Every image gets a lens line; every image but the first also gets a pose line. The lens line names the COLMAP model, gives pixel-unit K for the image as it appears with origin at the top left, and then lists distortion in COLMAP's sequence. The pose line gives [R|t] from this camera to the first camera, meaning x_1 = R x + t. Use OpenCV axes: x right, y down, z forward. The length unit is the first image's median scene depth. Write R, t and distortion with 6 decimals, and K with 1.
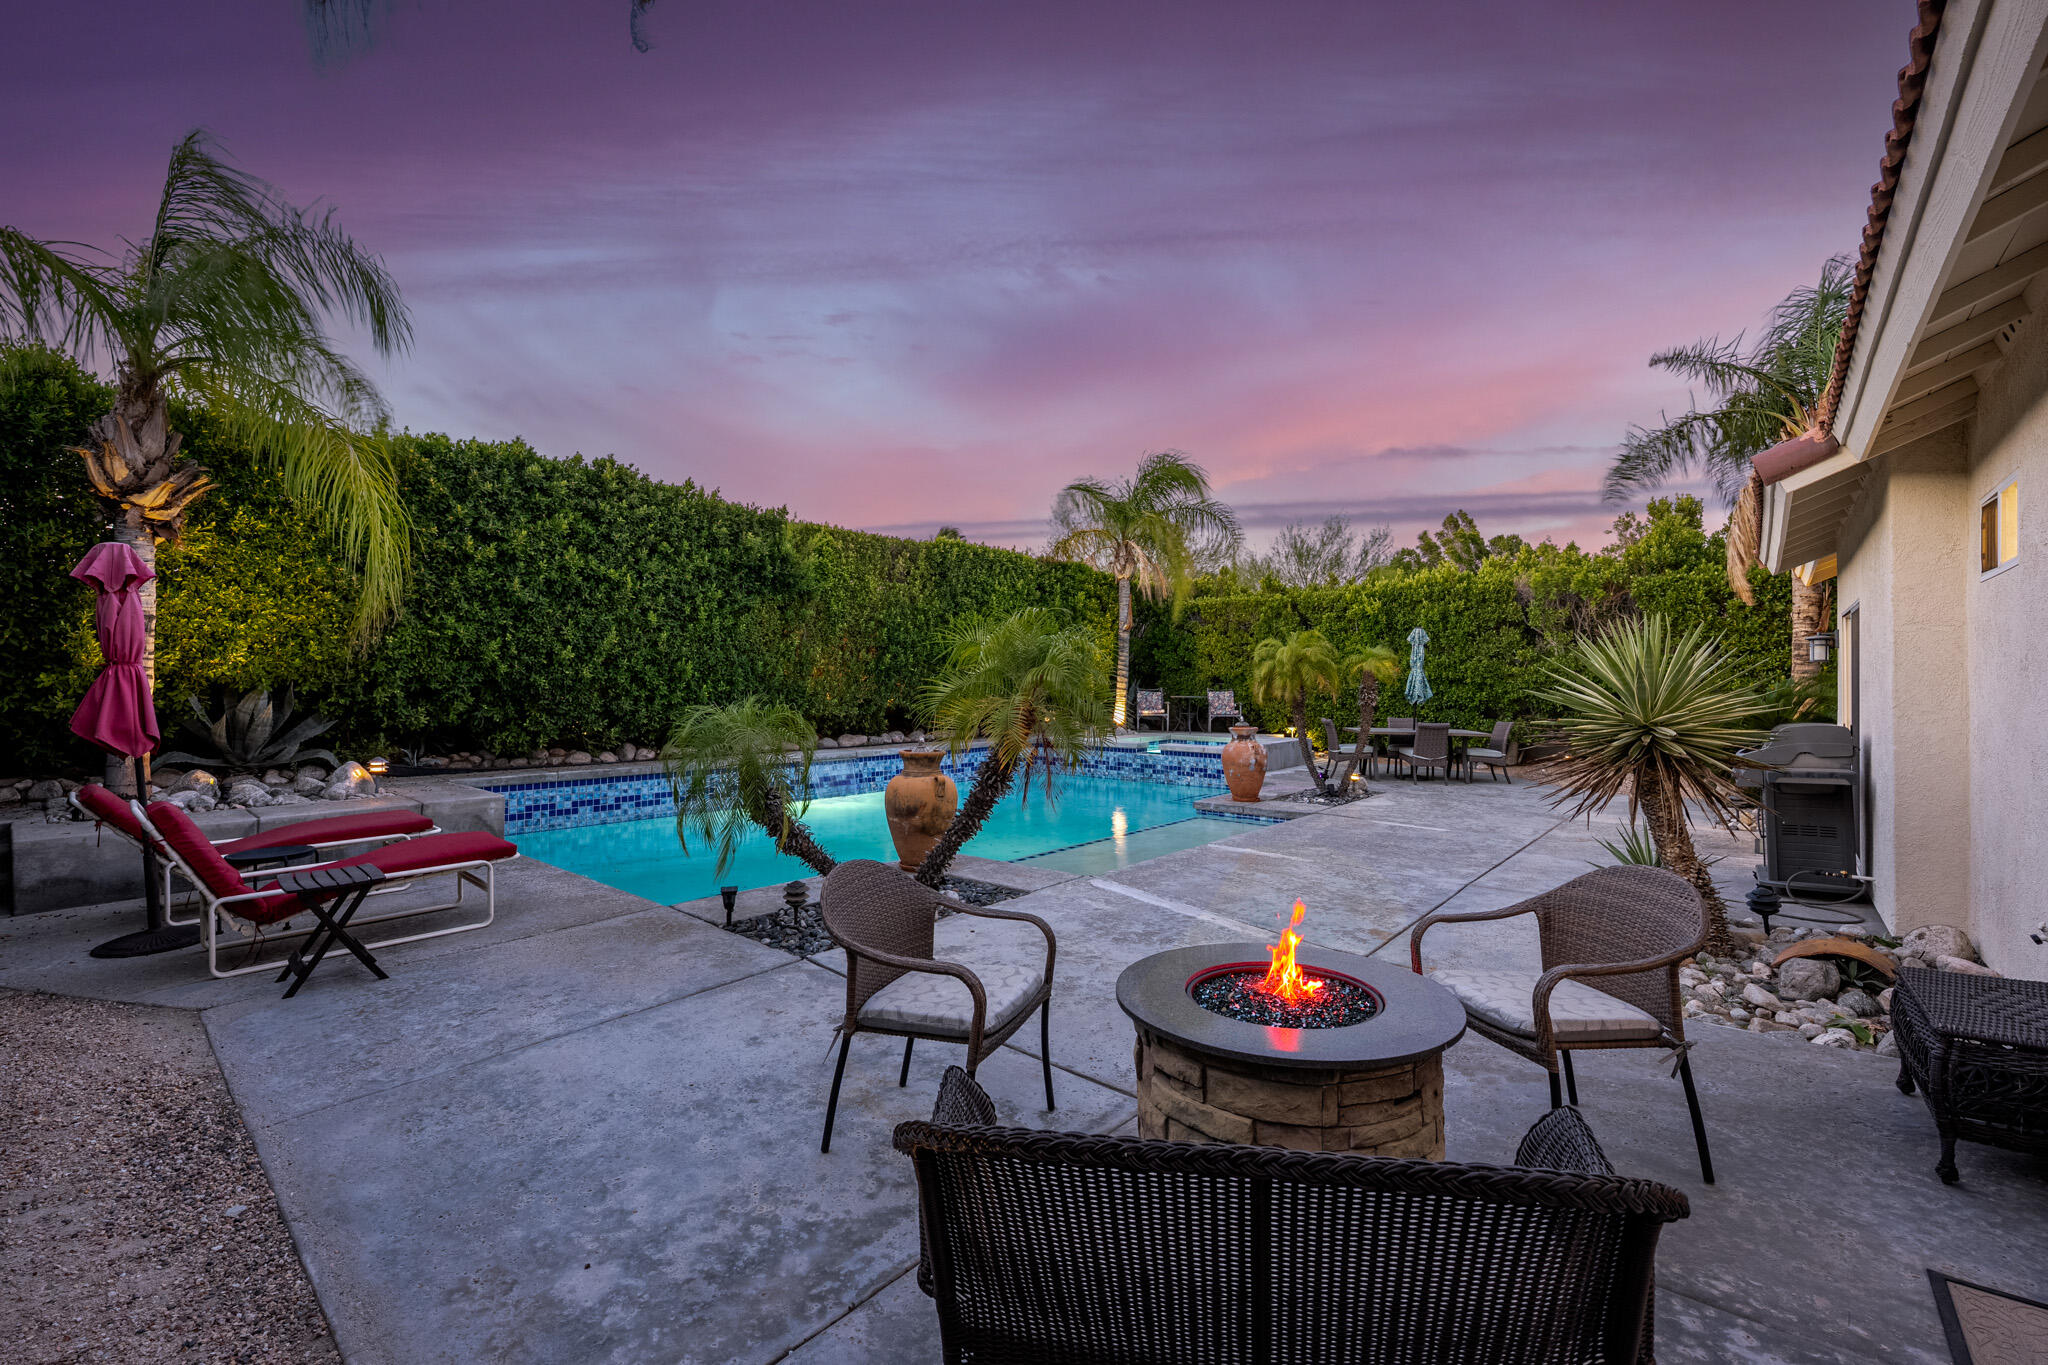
lens RADIAL K [[880.0, 0, 1024.0], [0, 880.0, 682.5], [0, 0, 1]] dist [0.000640, 0.000311]
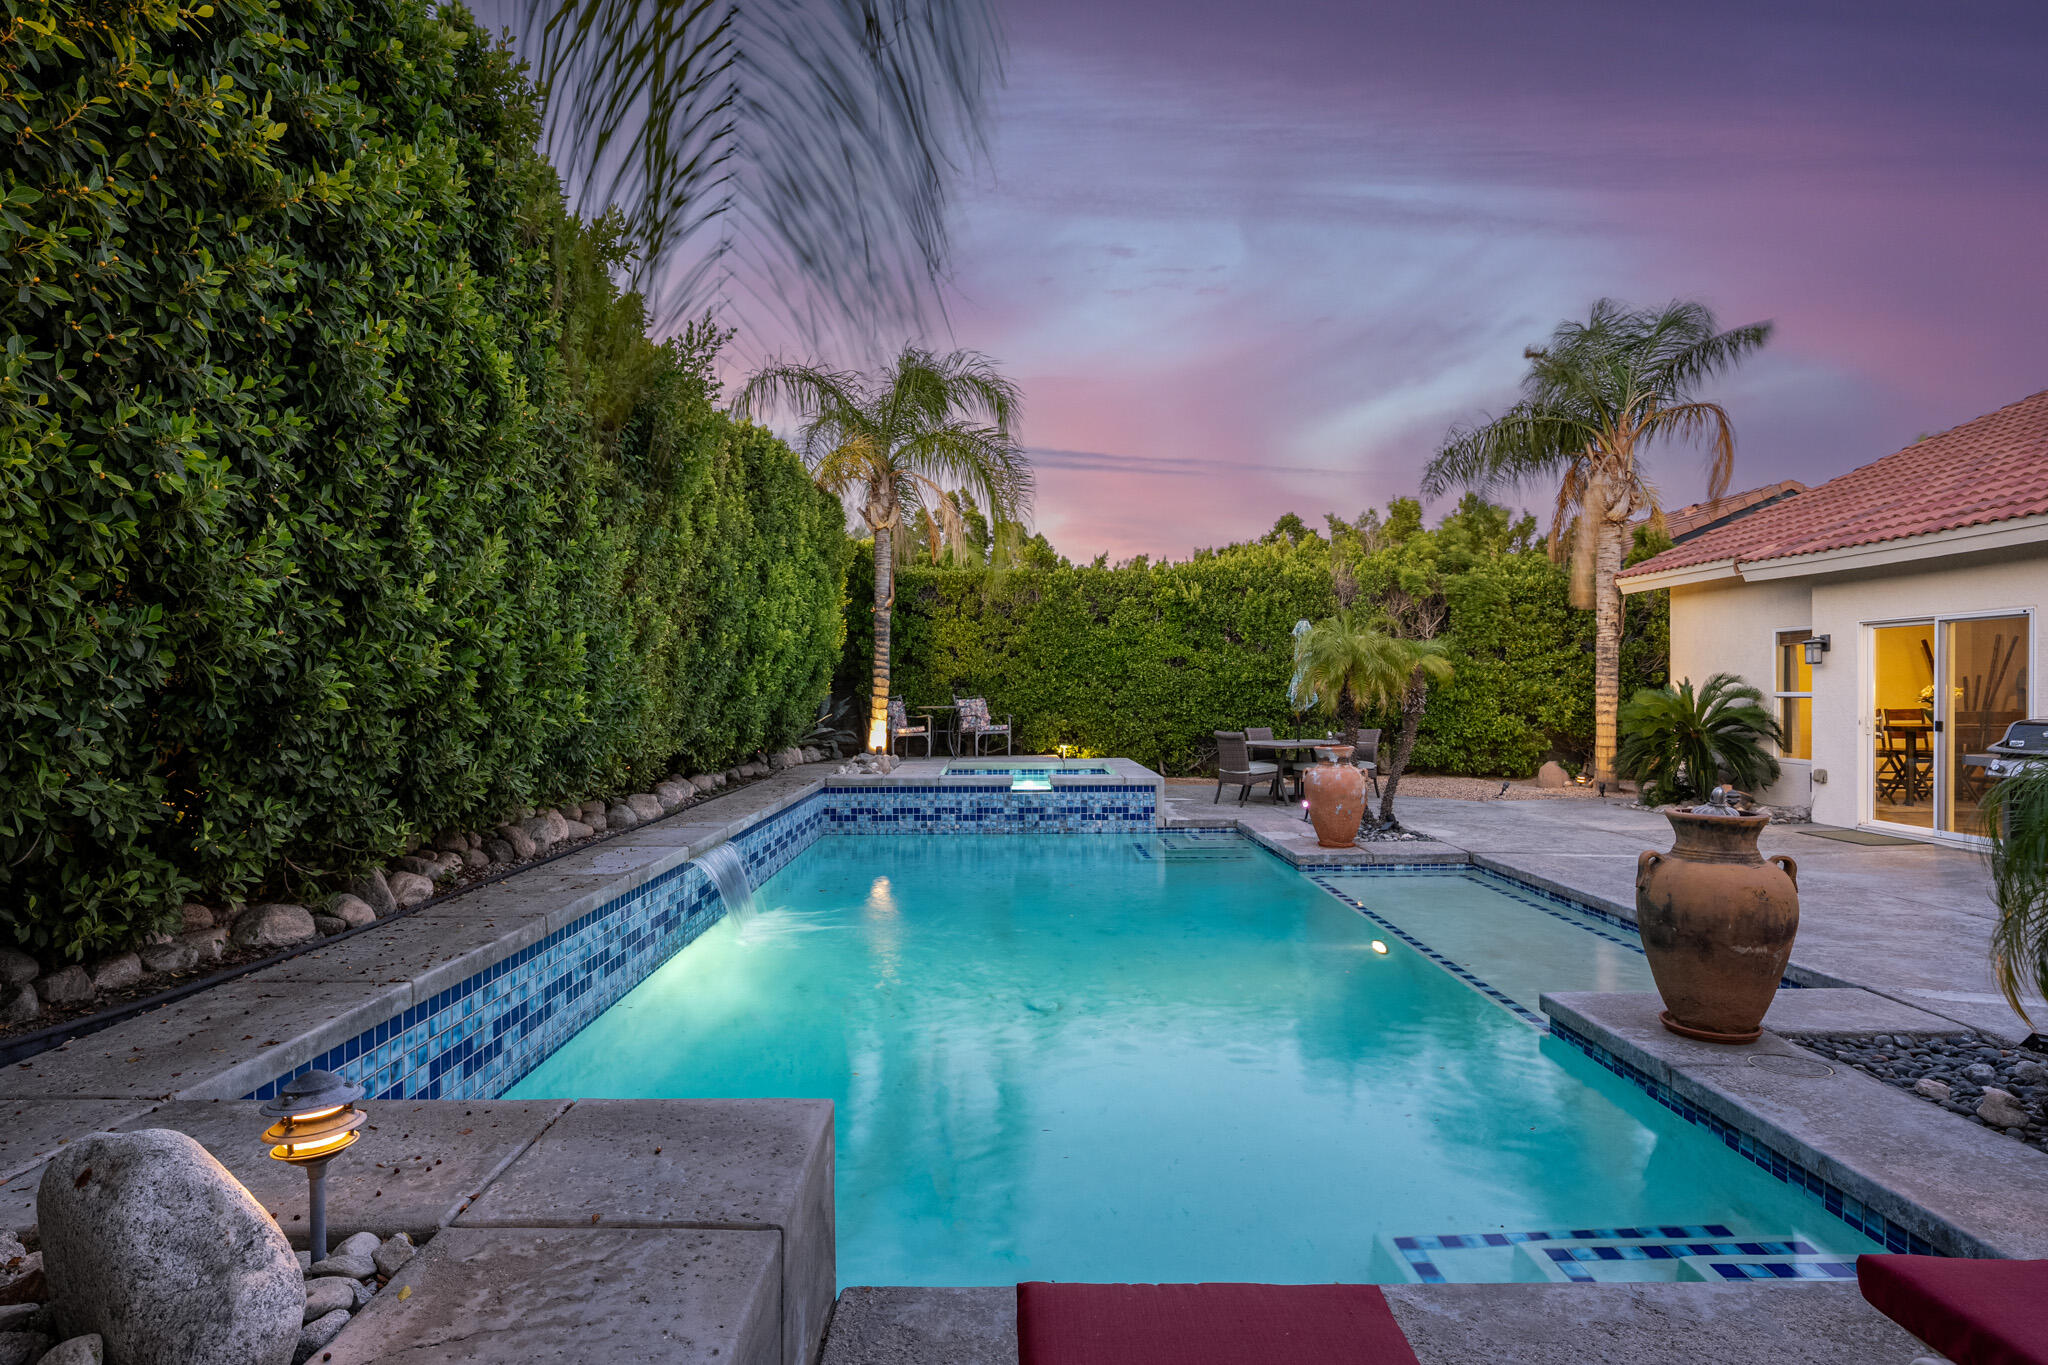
lens RADIAL K [[1088.3, 0, 1024.0], [0, 1088.3, 682.5], [0, 0, 1]] dist [-0.000155, 0.000003]
pose [[0.756763, -0.005808, 0.653663, -0.412198], [0.007531, 0.999972, 0.000167, -0.003740], [-0.653646, 0.004796, 0.756786, 0.368777]]
